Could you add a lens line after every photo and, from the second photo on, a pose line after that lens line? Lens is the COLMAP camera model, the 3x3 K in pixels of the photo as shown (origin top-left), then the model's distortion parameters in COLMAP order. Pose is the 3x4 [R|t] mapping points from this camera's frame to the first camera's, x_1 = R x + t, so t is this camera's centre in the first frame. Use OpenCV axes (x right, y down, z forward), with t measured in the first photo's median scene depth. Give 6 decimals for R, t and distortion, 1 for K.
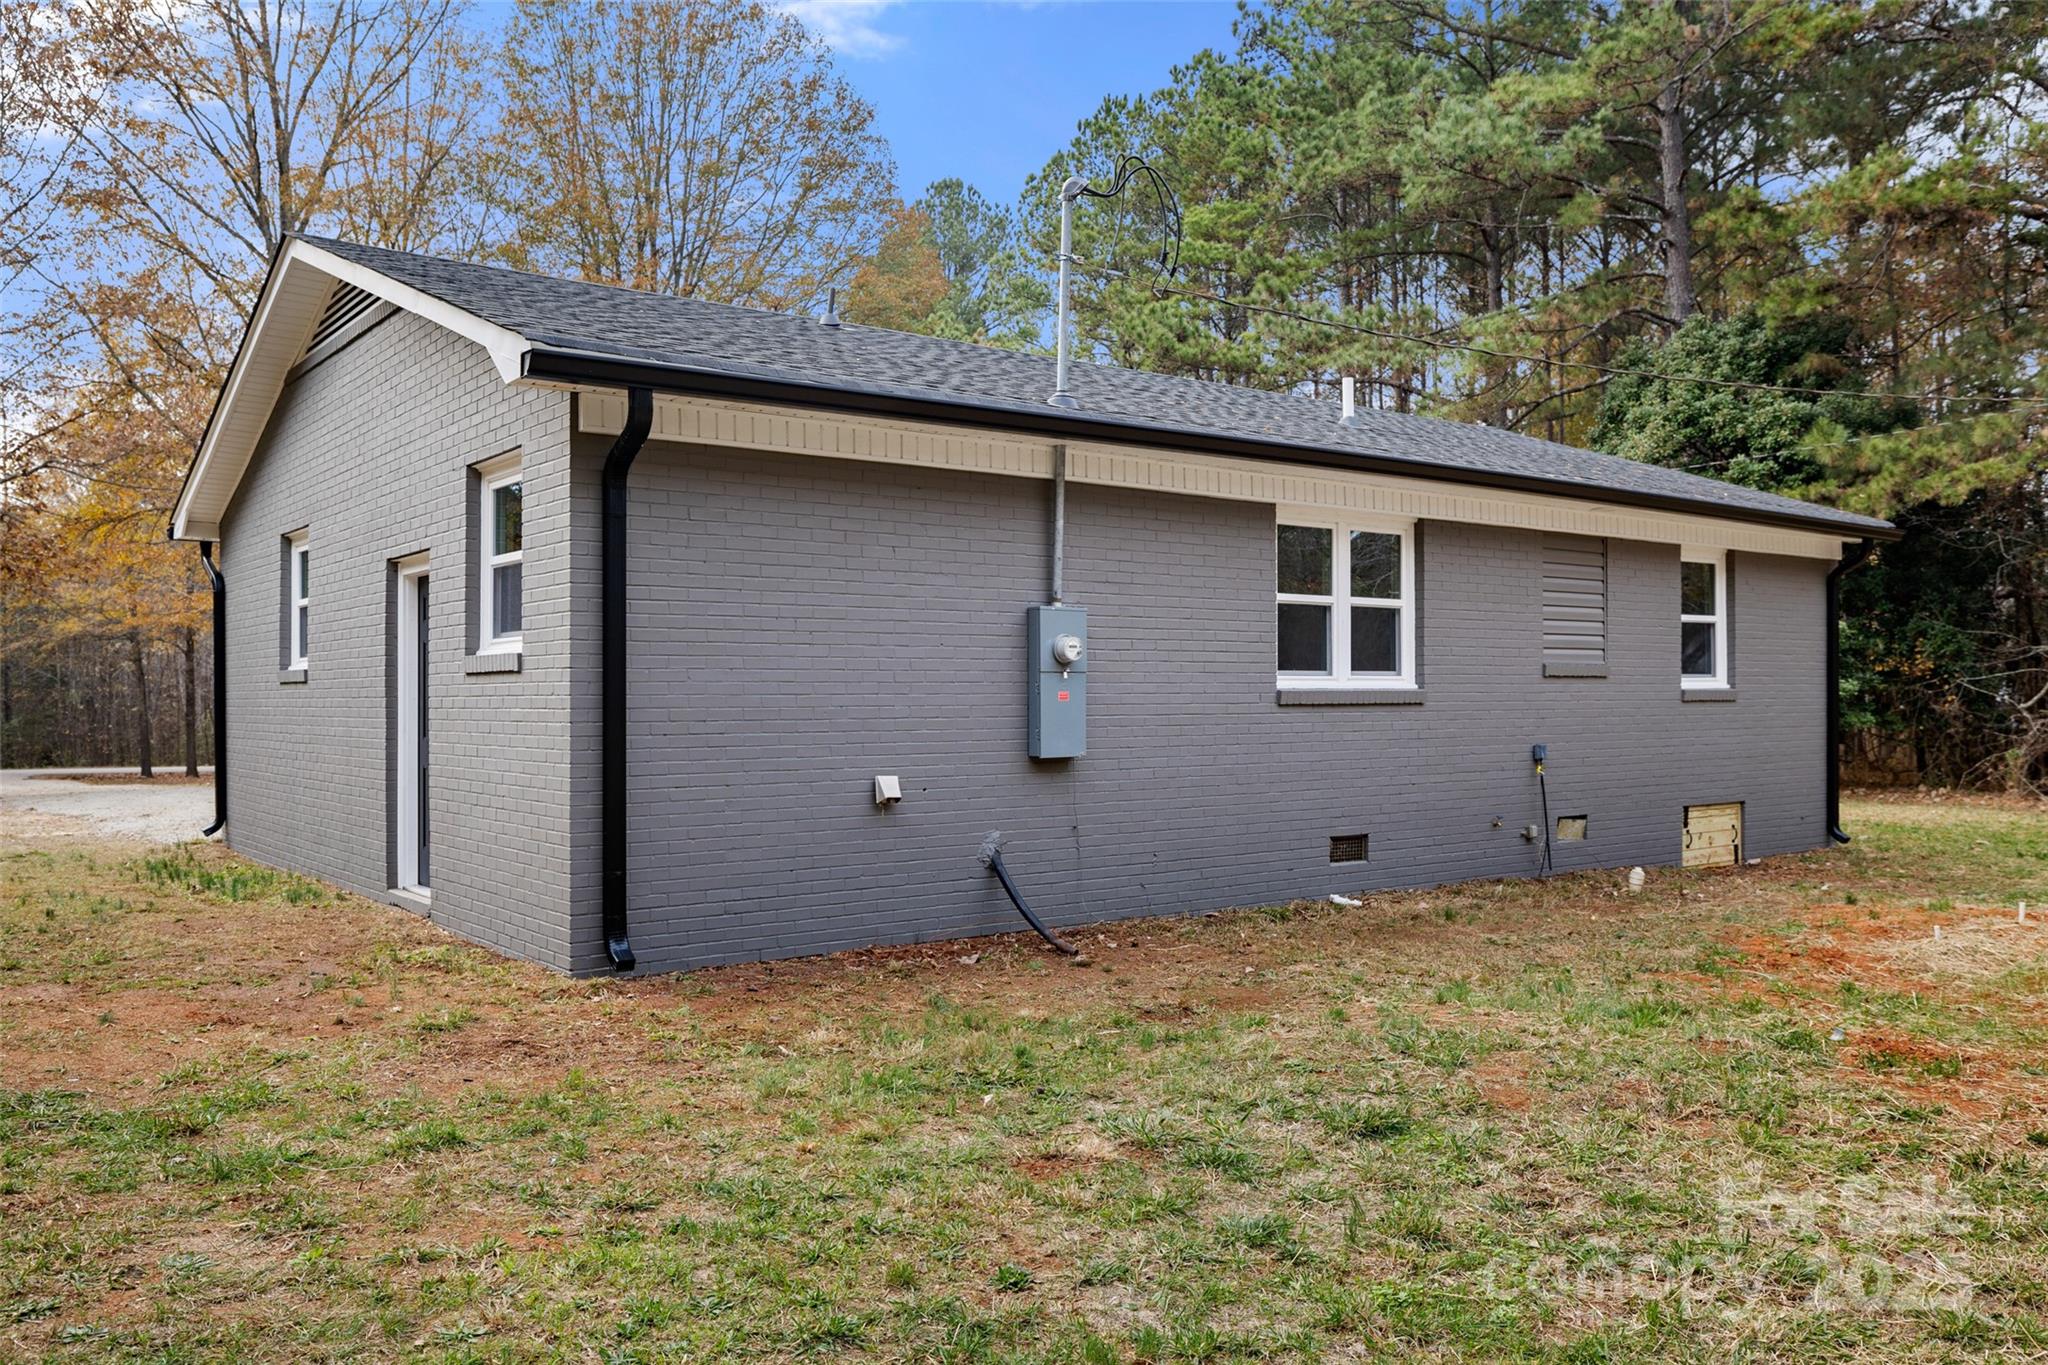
lens RADIAL K [[1670.3, 0, 1028.8], [0, 1670.3, 685.7], [0, 0, 1]] dist [0.000101, 0.000046]
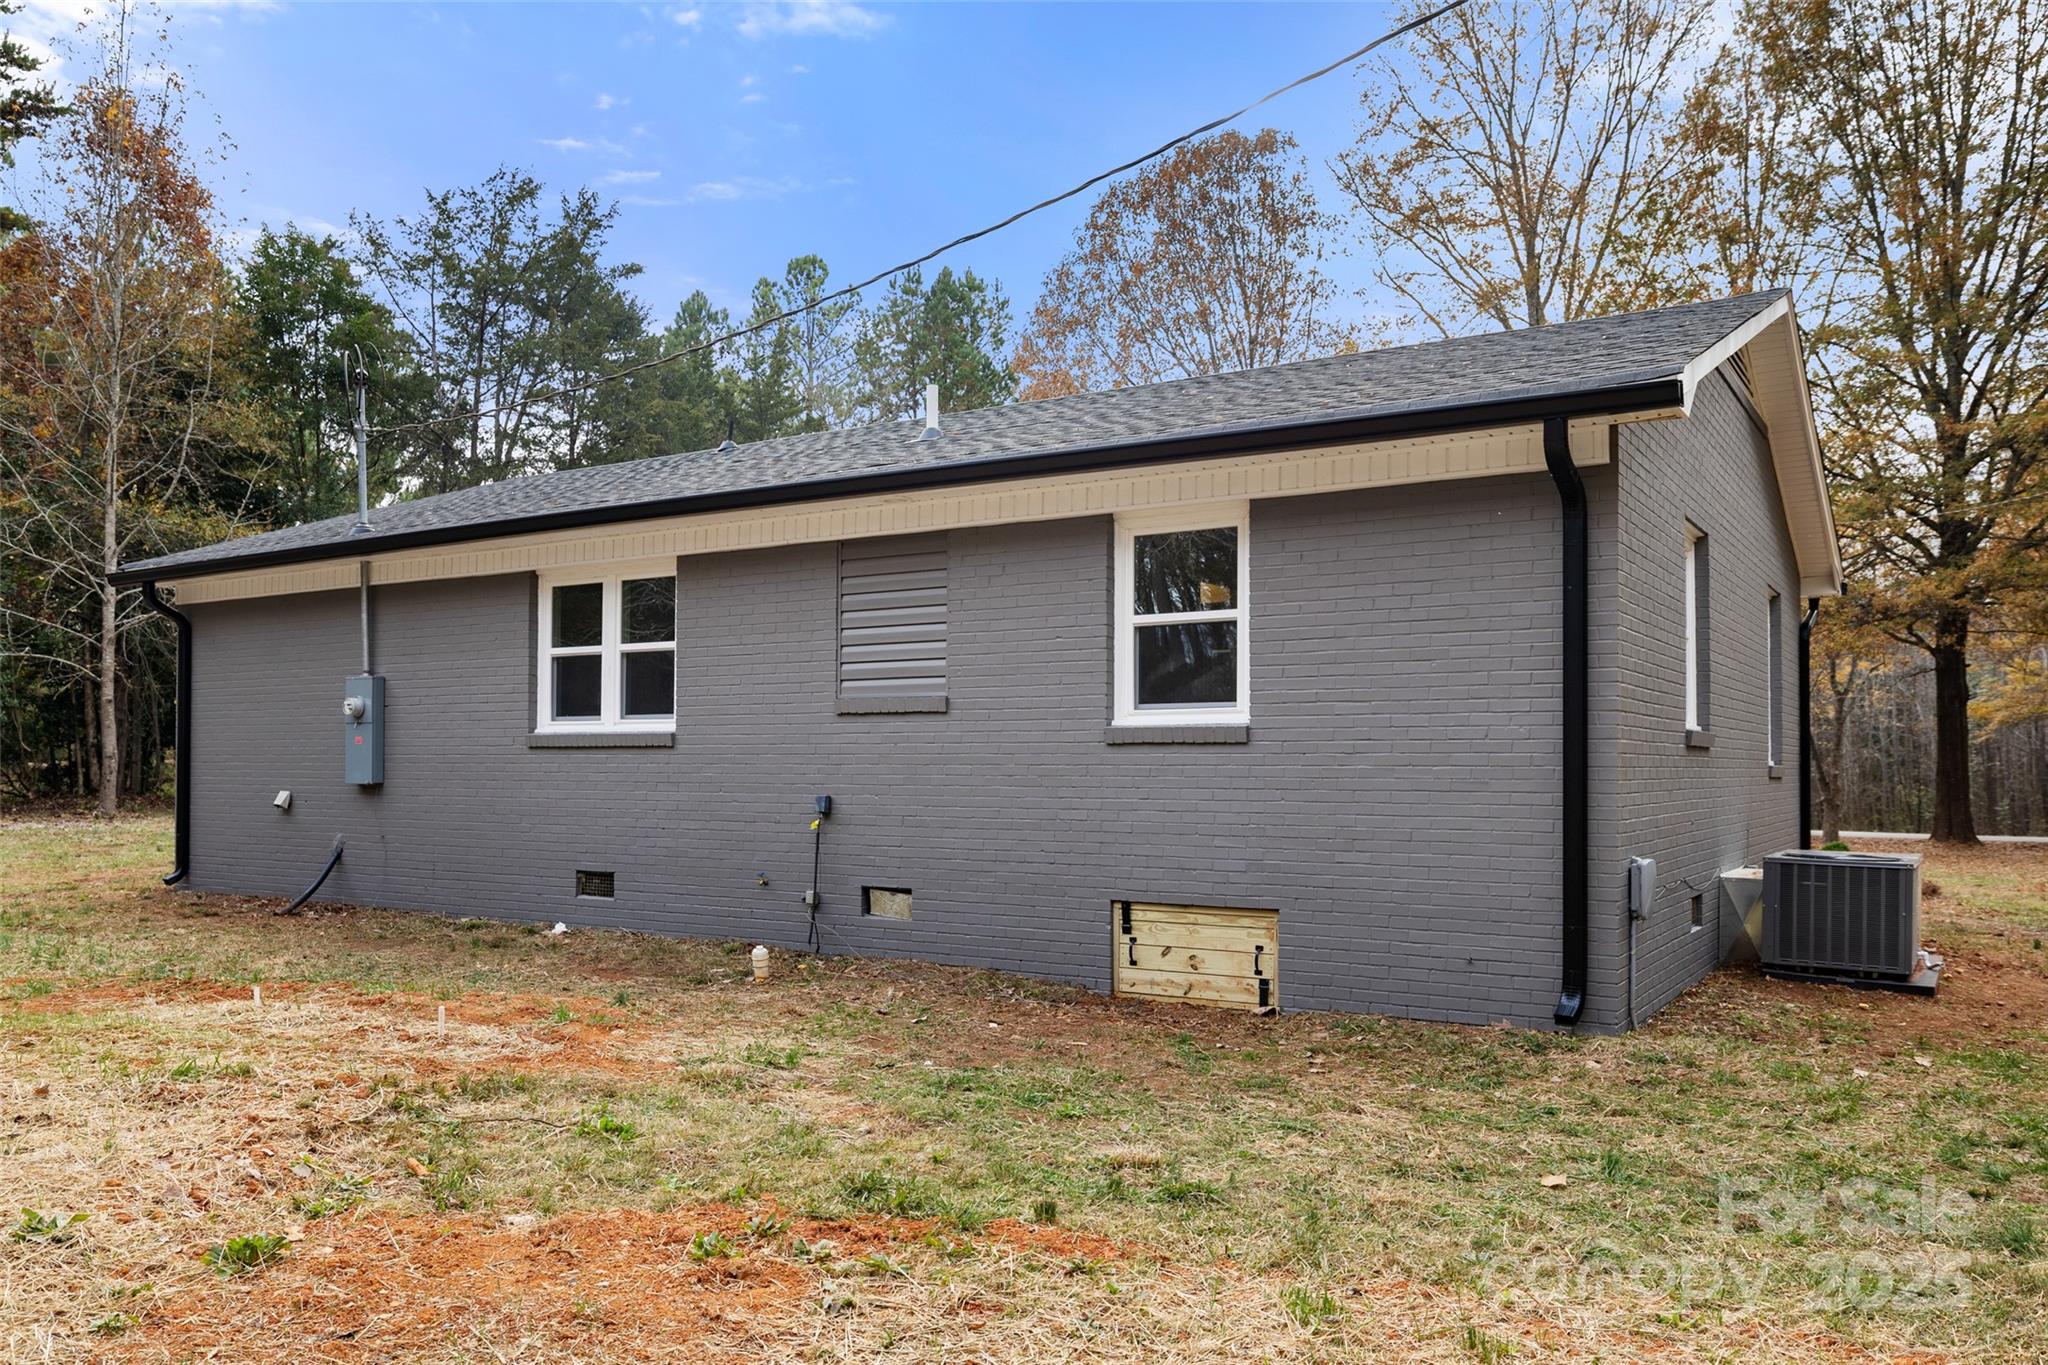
lens RADIAL K [[1488.5, 0, 1029.6], [0, 1488.5, 696.6], [0, 0, 1]] dist [-0.005396, 0.000800]
pose [[0.328858, -0.022060, -0.944122, 1.134224], [0.014887, 0.999724, -0.018173, 0.000389], [0.944262, -0.008079, 0.329096, 0.919934]]
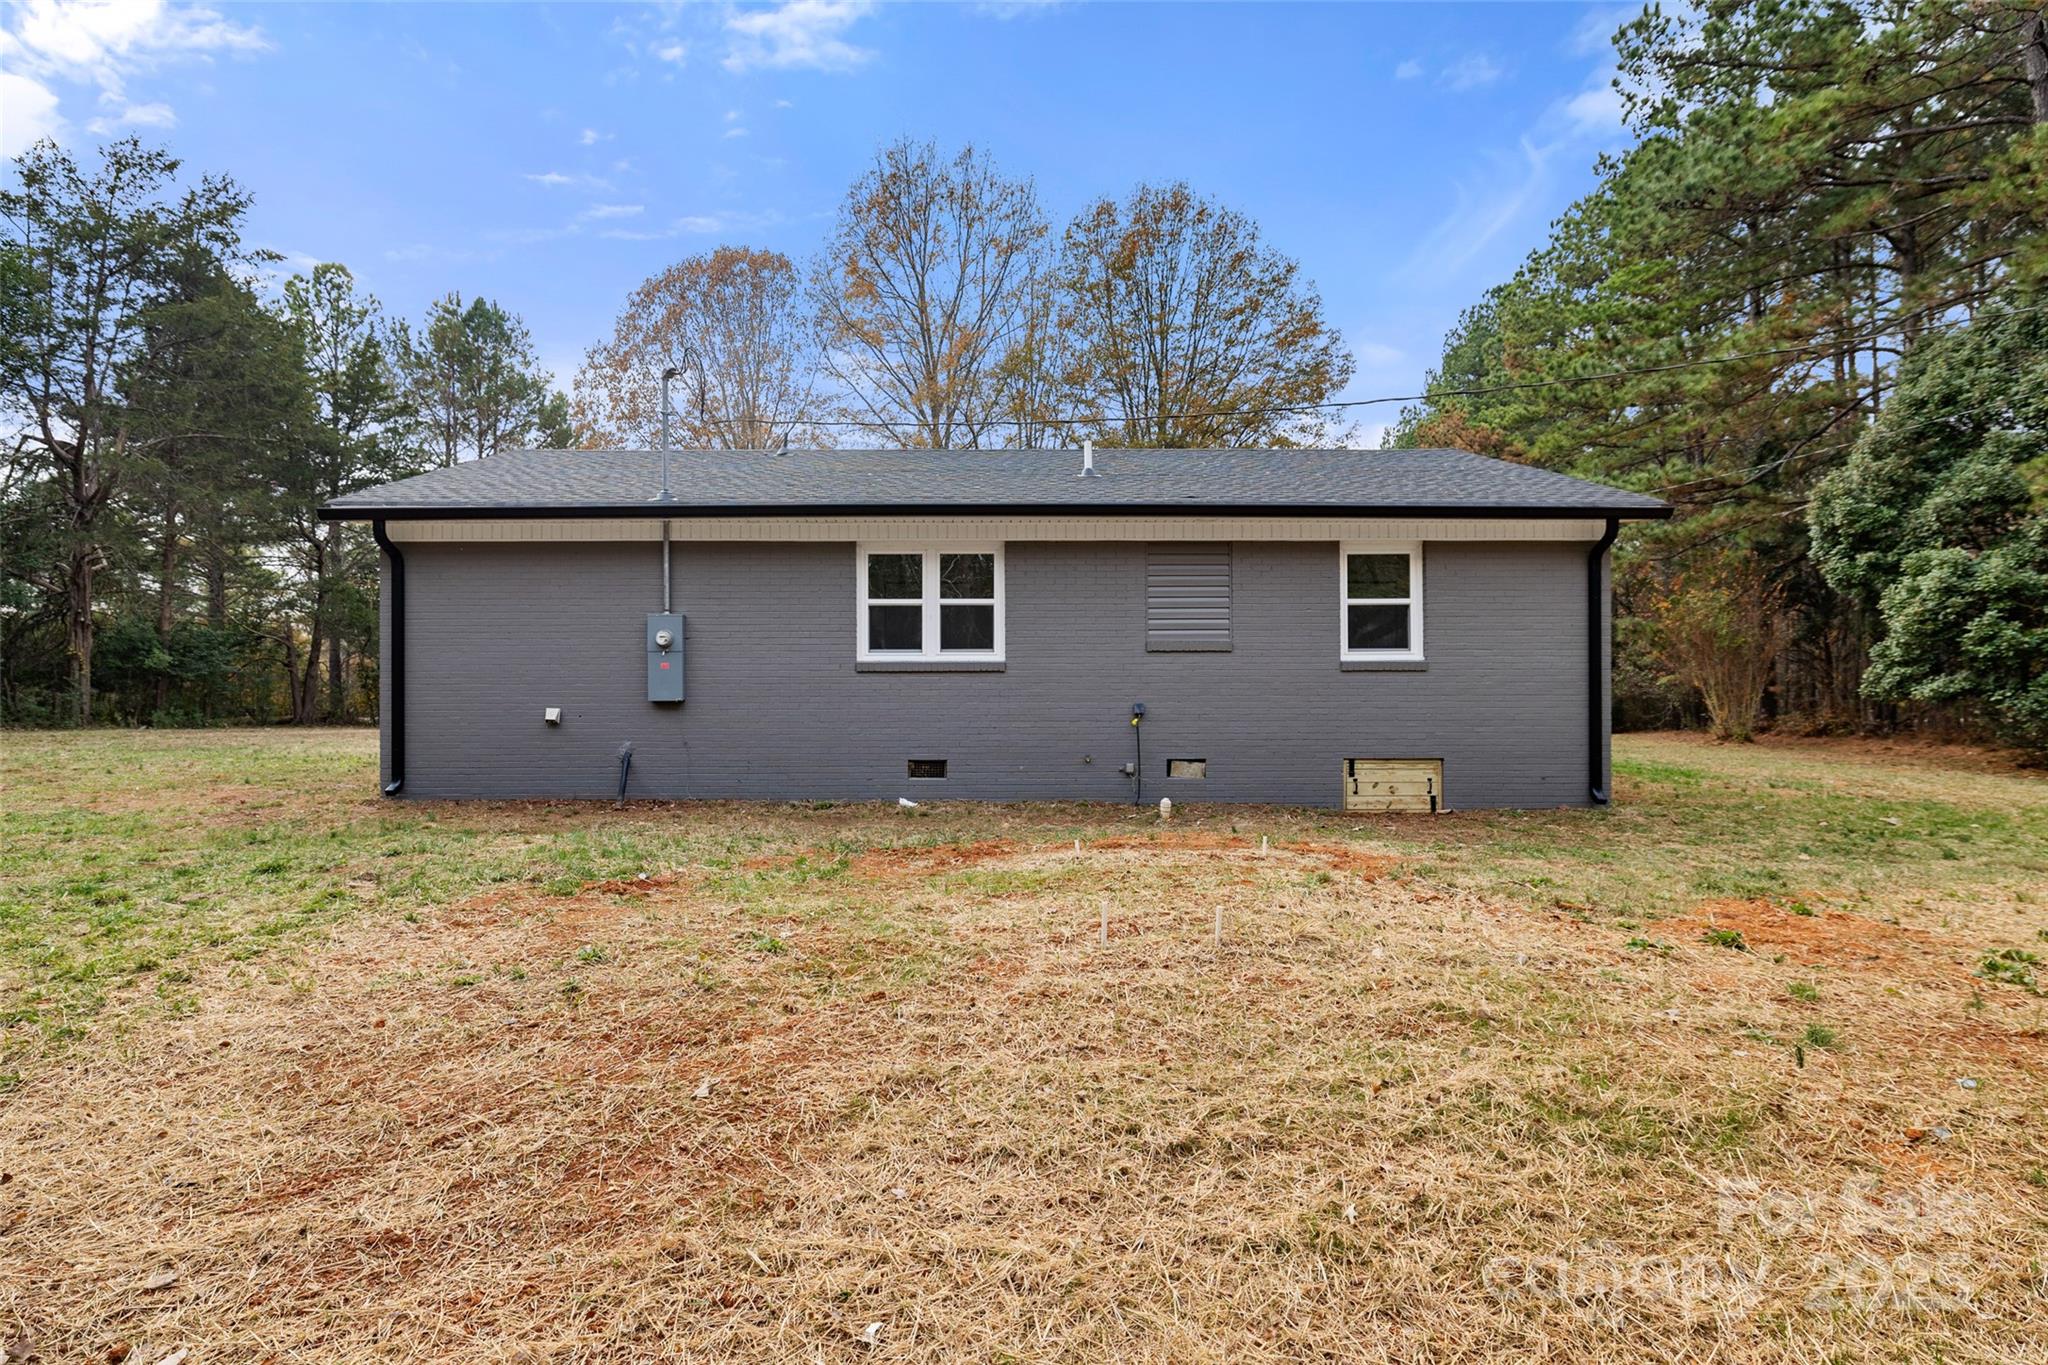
lens RADIAL K [[1040.8, 0, 948.9], [0, 1040.8, 672.6], [0, 0, 1]] dist [-0.003628, -0.000008]
pose [[0.779343, 0.006005, -0.626568, 0.761872], [0.001861, 0.999927, 0.011898, 0.000902], [0.626594, -0.010439, 0.779276, 0.283638]]
